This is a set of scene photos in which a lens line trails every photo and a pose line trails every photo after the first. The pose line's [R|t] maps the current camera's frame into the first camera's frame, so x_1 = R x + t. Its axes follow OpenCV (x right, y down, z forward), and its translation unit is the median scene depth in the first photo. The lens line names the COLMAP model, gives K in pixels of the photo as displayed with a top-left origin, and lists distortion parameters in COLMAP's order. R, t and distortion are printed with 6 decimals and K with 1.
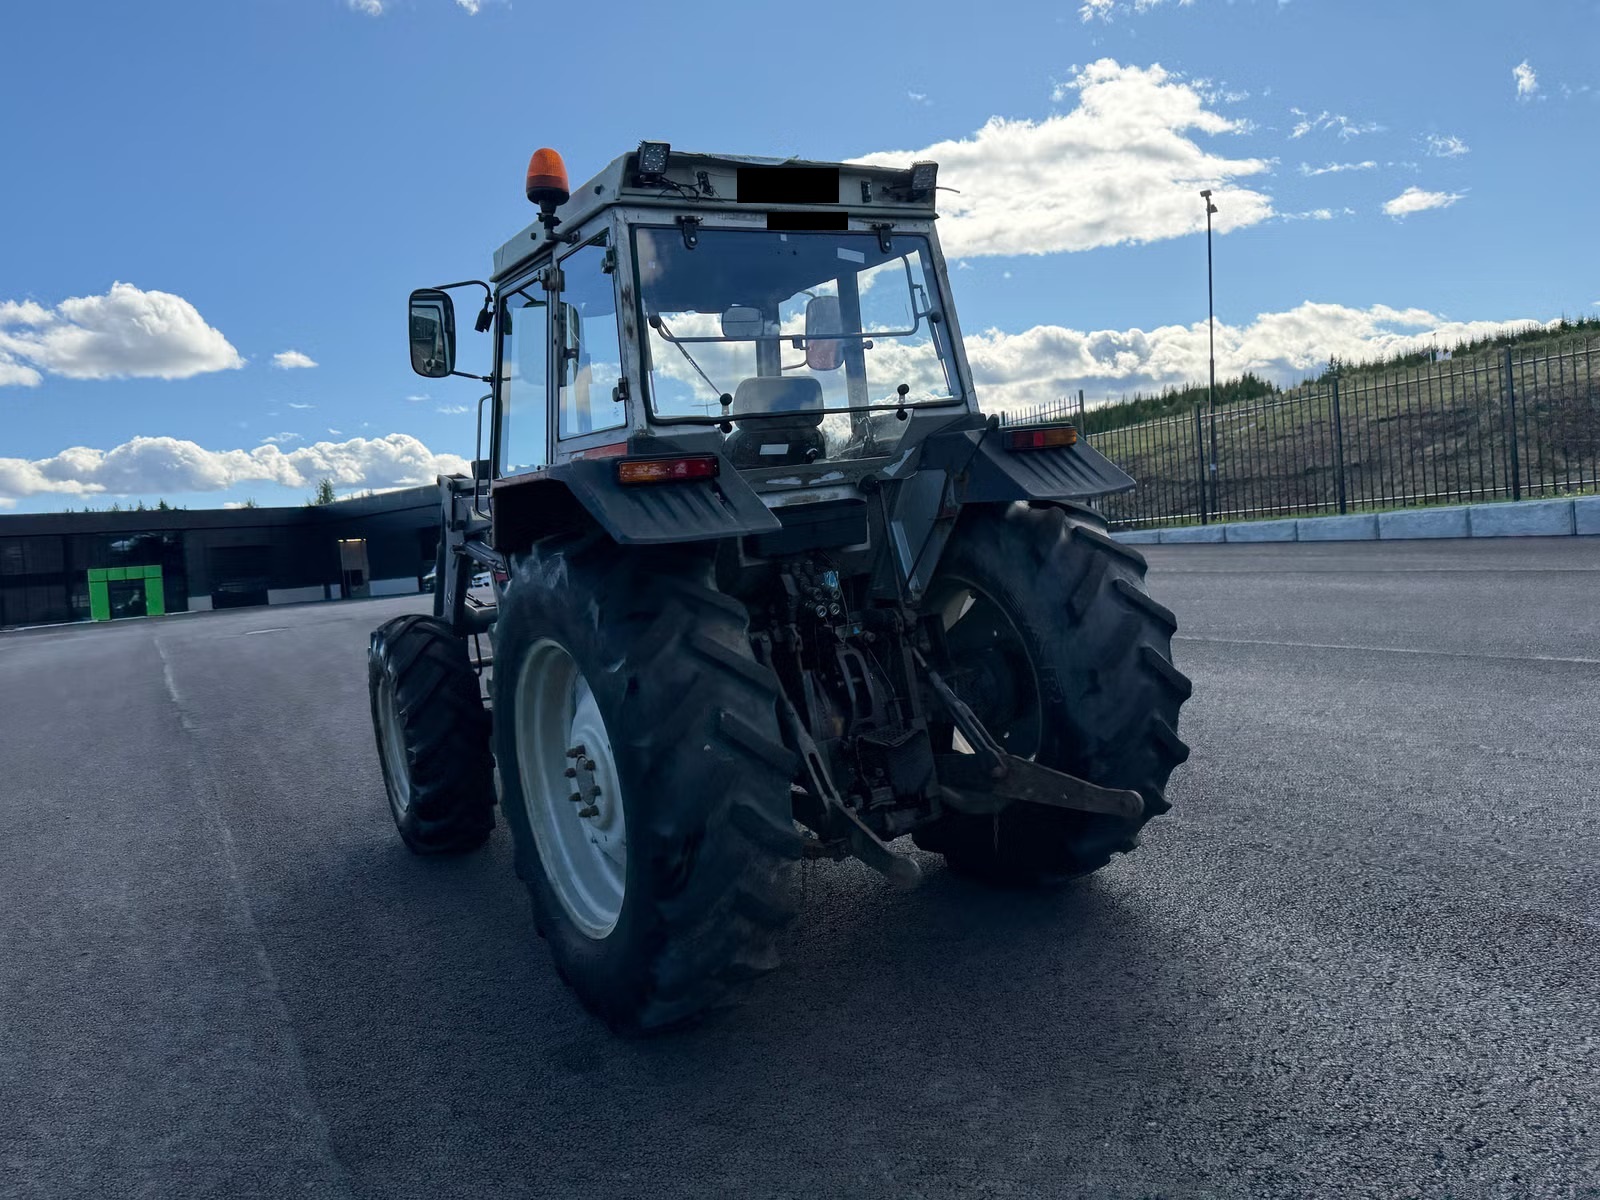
lens RADIAL K [[1131.0, 0, 794.9], [0, 1131.0, 592.6], [0, 0, 1]] dist [0.068943, -0.107102]
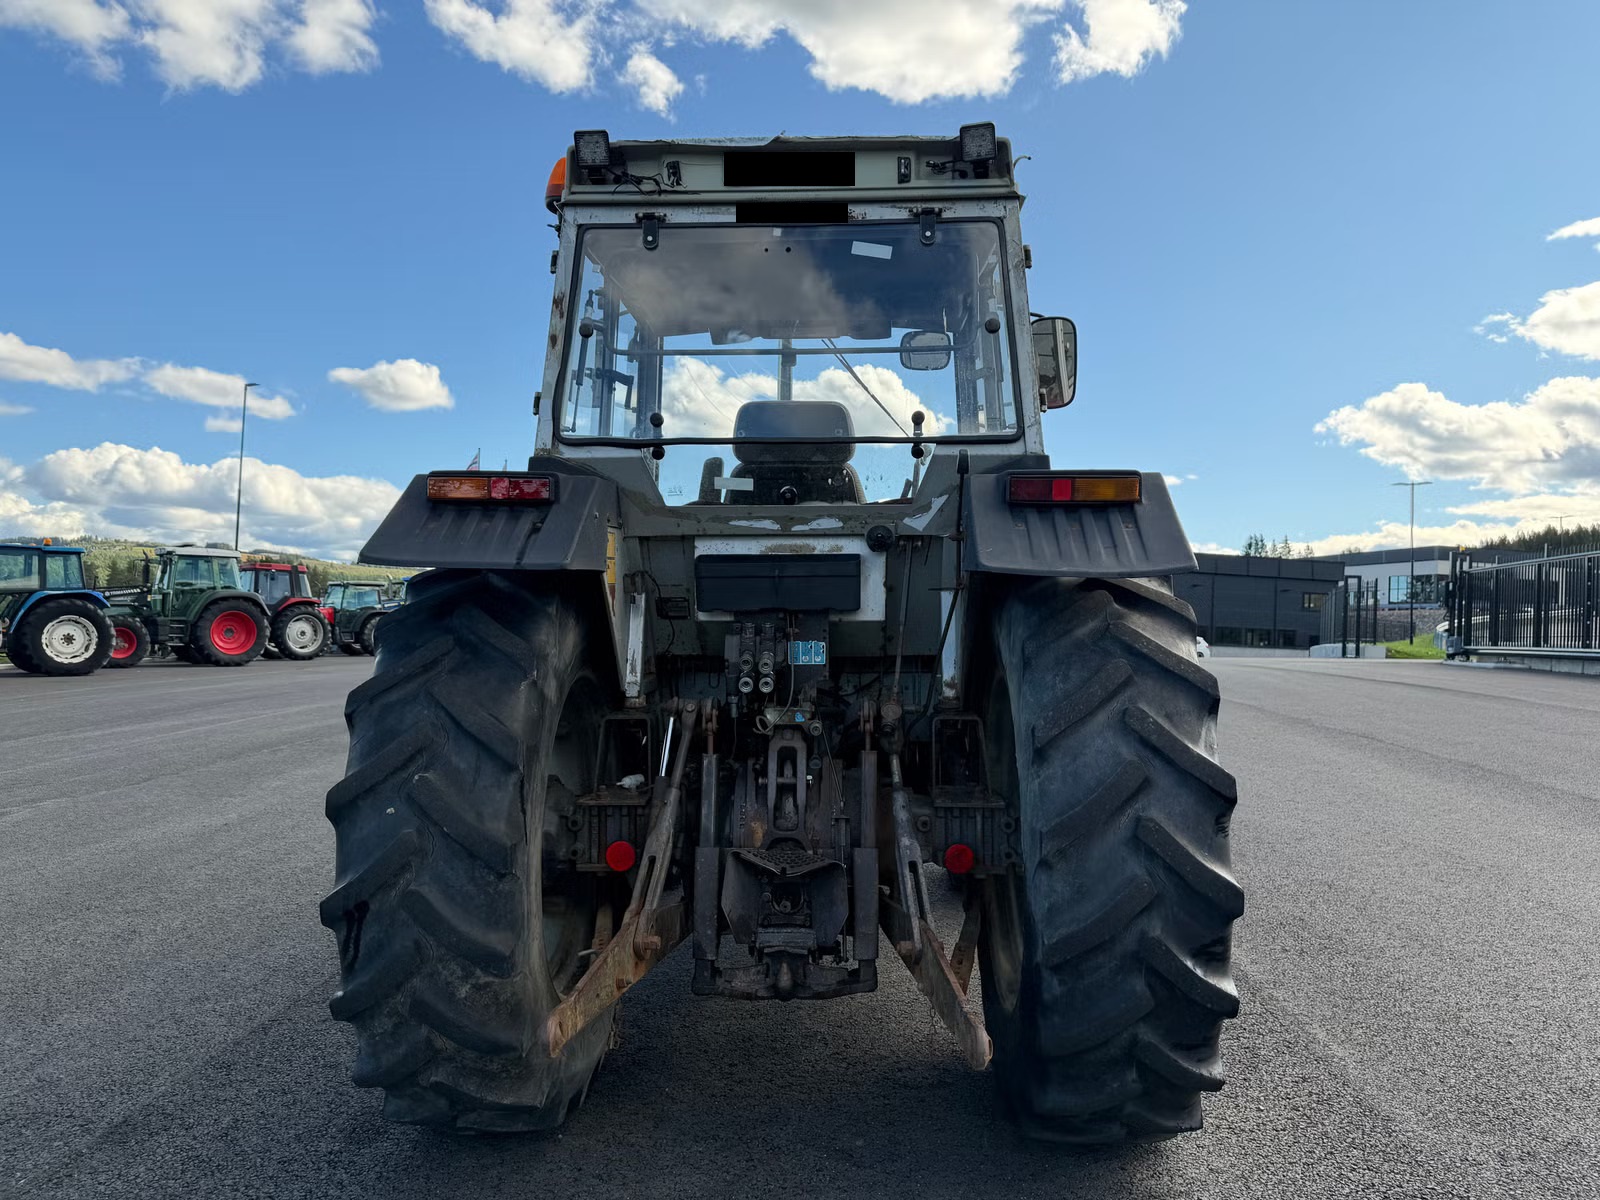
lens RADIAL K [[1131.0, 0, 794.9], [0, 1131.0, 592.6], [0, 0, 1]] dist [0.068943, -0.107102]
pose [[0.822966, 0.100230, -0.559178, 0.449296], [-0.135126, 0.990599, -0.021311, -0.033665], [0.551786, 0.093098, 0.828773, 0.318410]]
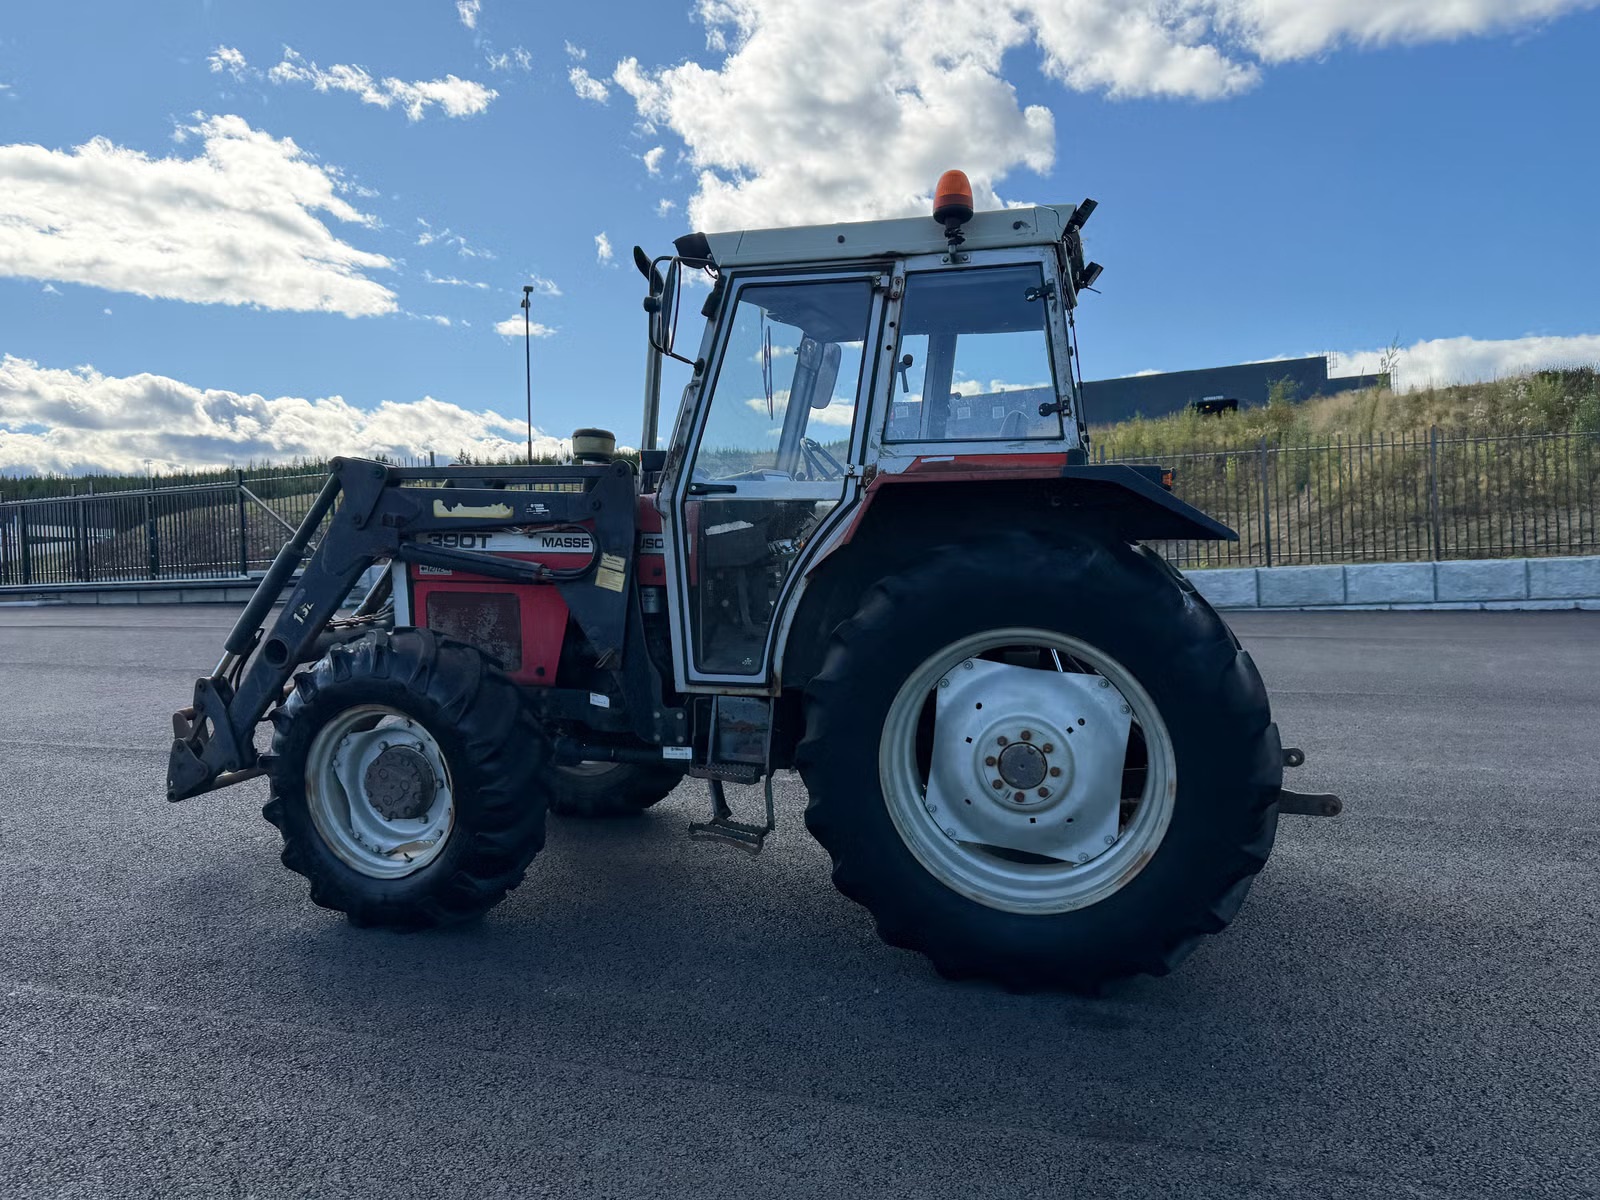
lens RADIAL K [[1127.9, 0, 785.9], [0, 1127.9, 571.6], [0, 0, 1]] dist [0.033162, -0.037228]
pose [[0.739522, 0.058937, 0.670547, -0.917385], [-0.000774, 0.996233, -0.086710, 0.066696], [-0.673132, 0.063605, 0.736782, 0.314499]]
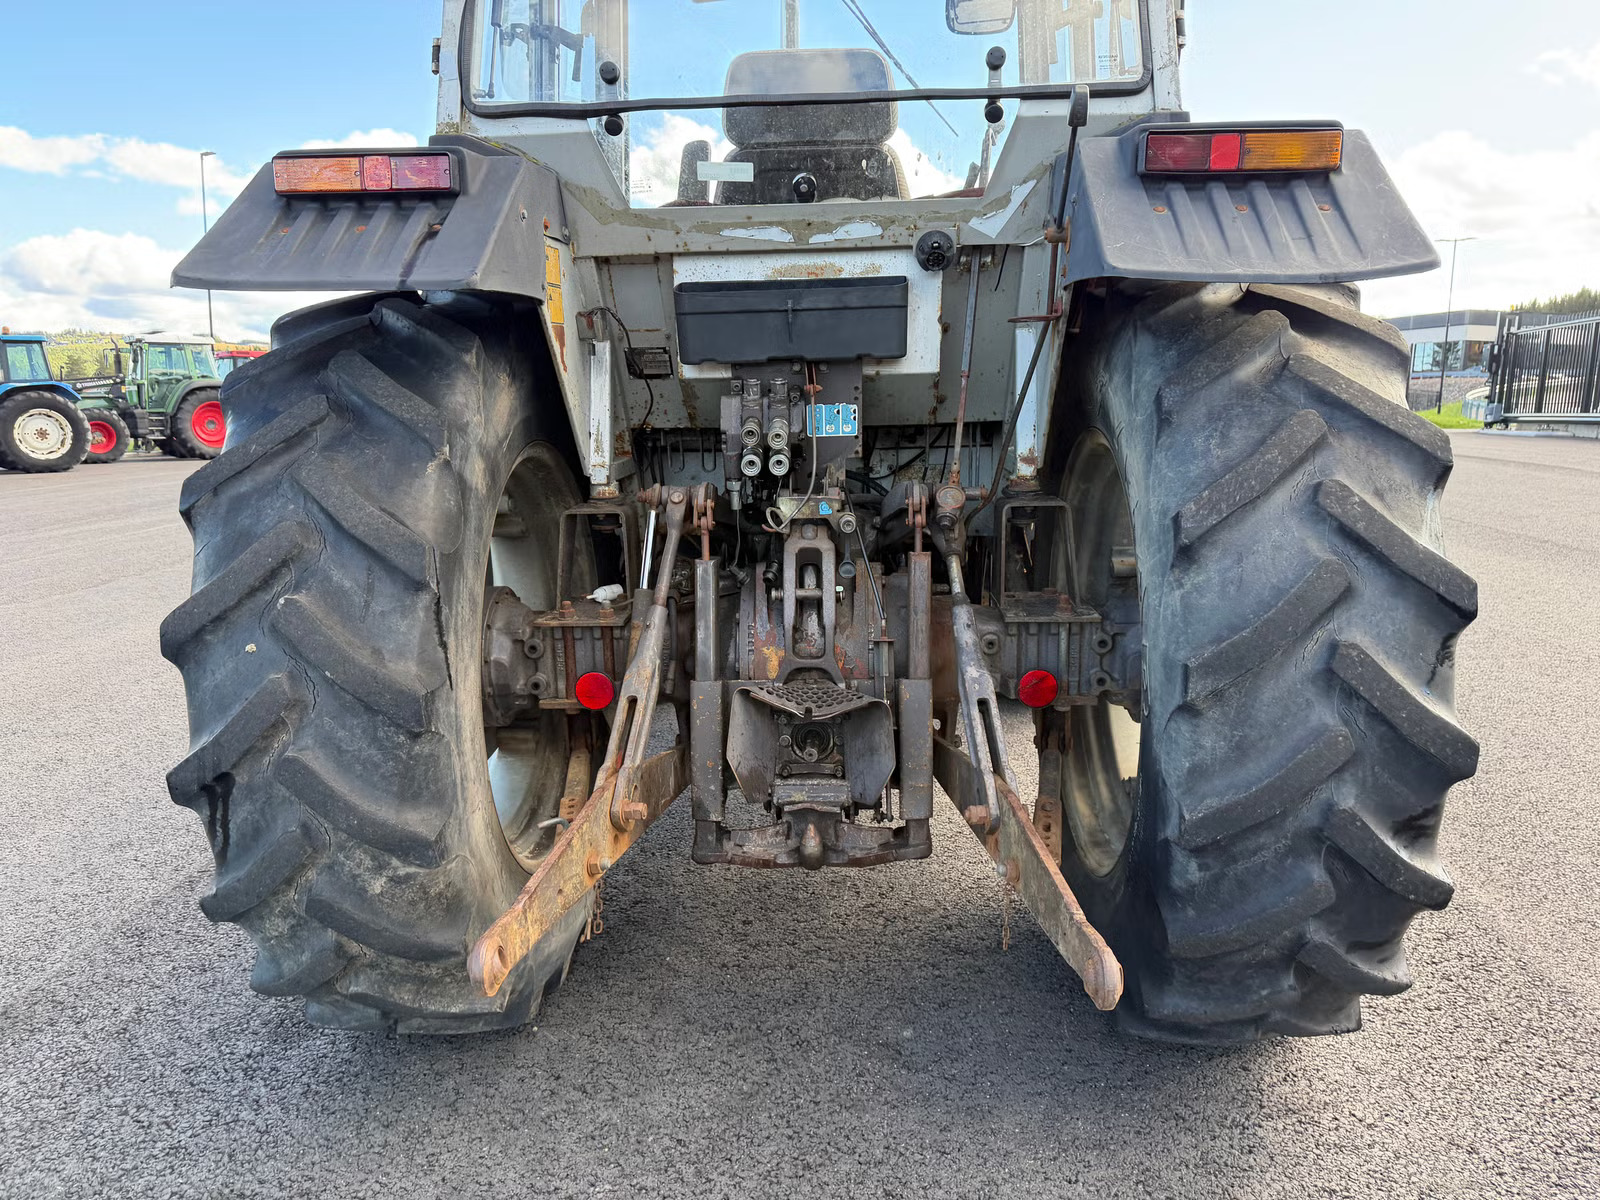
lens RADIAL K [[1122.7, 0, 786.7], [0, 1122.7, 620.9], [0, 0, 1]] dist [0.089111, -0.099657]
pose [[0.820236, 0.201922, -0.535201, 0.333089], [-0.116371, 0.974962, 0.189489, -0.016200], [0.560063, -0.093144, 0.823197, 0.478327]]
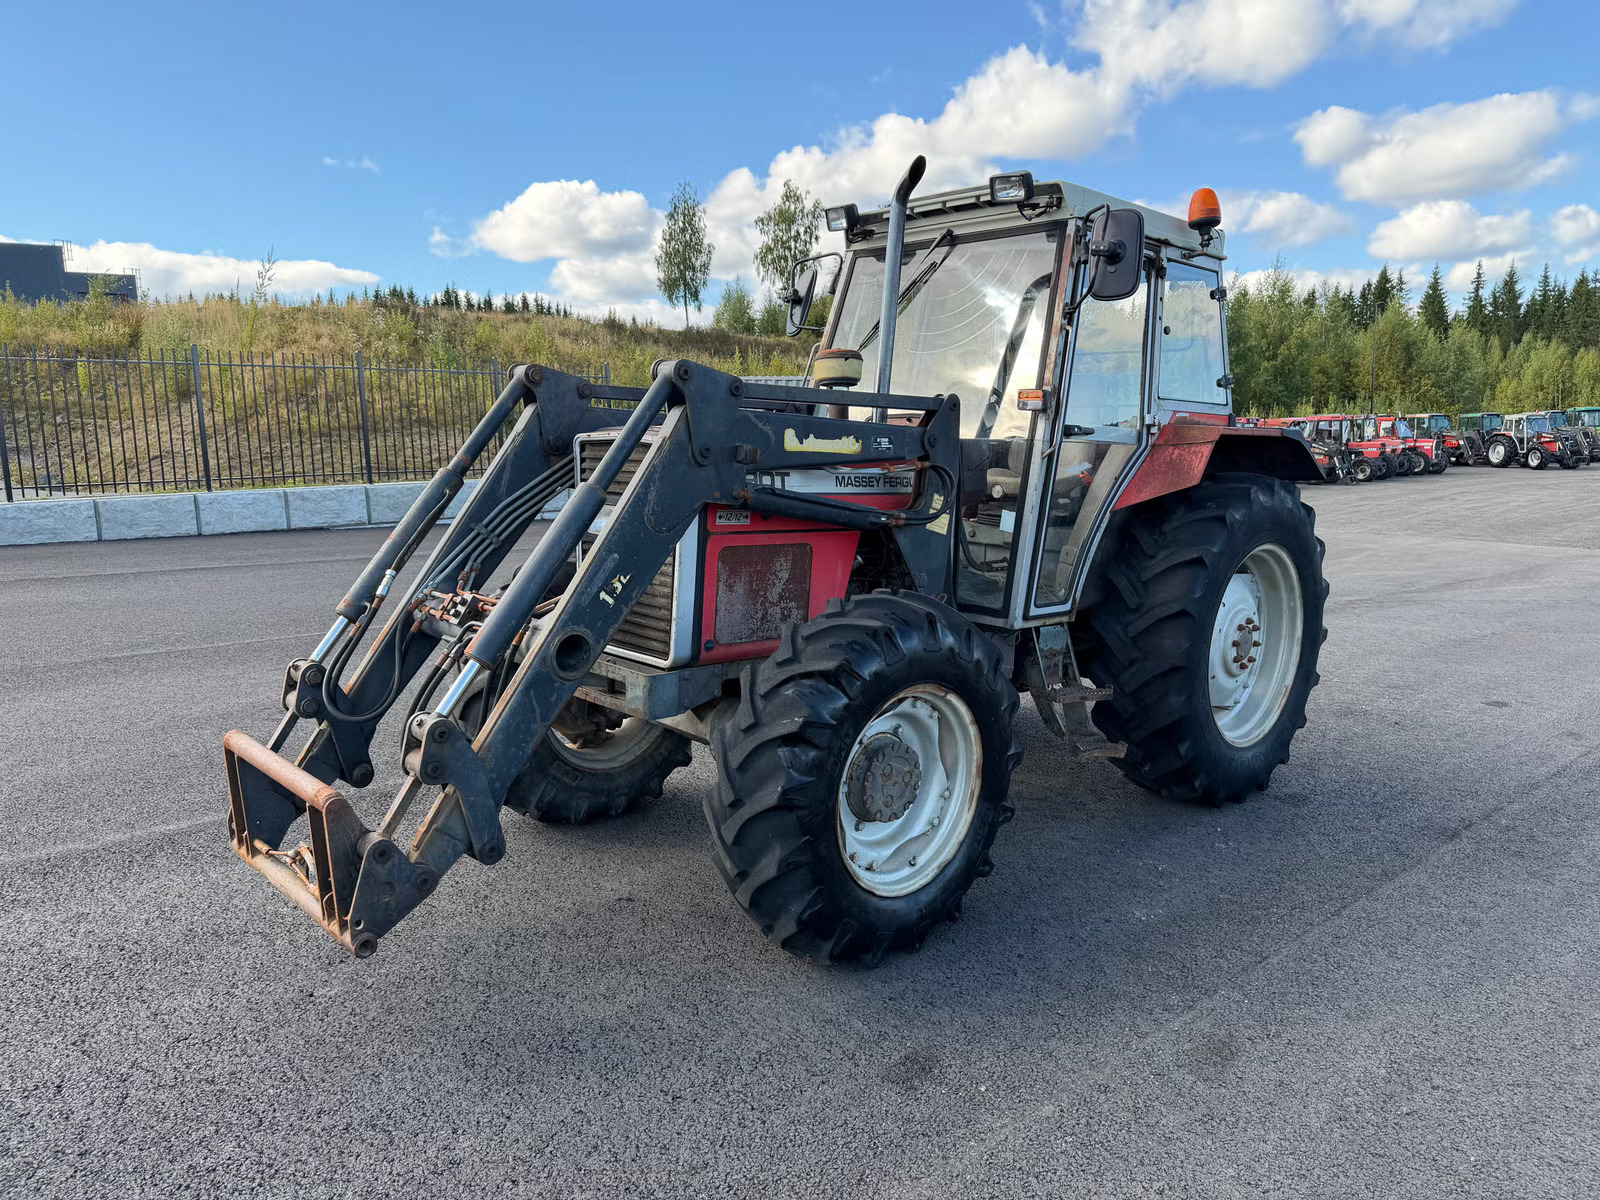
lens RADIAL K [[1131.0, 0, 772.1], [0, 1131.0, 588.3], [0, 0, 1]] dist [0.059429, -0.080567]
pose [[-0.201730, -0.035859, 0.978785, -1.299154], [0.083578, 0.995054, 0.053681, -0.030112], [-0.975869, 0.092634, -0.197735, 1.621231]]
